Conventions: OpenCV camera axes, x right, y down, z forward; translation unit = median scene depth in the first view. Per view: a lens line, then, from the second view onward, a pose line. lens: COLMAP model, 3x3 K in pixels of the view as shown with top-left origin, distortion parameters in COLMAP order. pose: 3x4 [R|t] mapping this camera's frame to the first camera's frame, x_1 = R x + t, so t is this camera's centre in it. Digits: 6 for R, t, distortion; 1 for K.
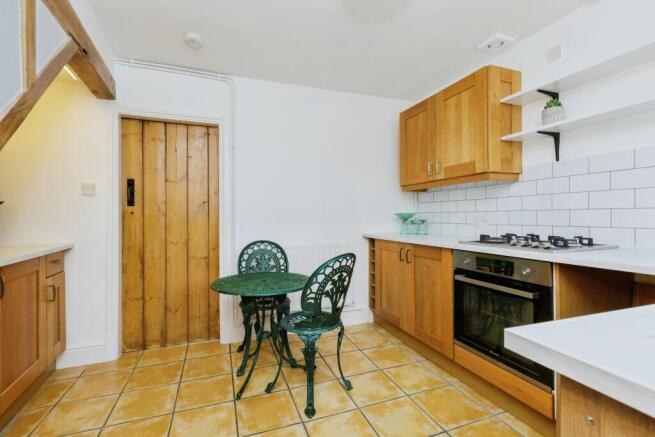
lens RADIAL K [[299.1, 0, 325.3], [0, 299.1, 214.6], [0, 0, 1]] dist [-0.001152, 0.000085]
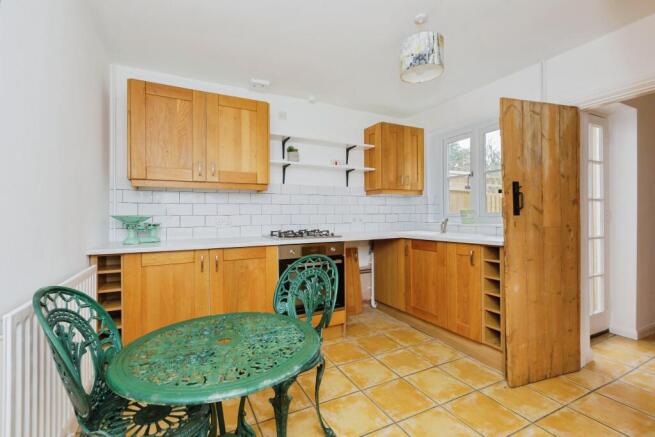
lens RADIAL K [[299.1, 0, 325.3], [0, 299.1, 214.6], [0, 0, 1]] dist [-0.001152, 0.000085]
pose [[-0.109344, 0.010987, 0.993943, -0.696641], [0.003260, 0.999937, -0.010695, 0.003160], [-0.993999, 0.002070, -0.109373, 0.809844]]
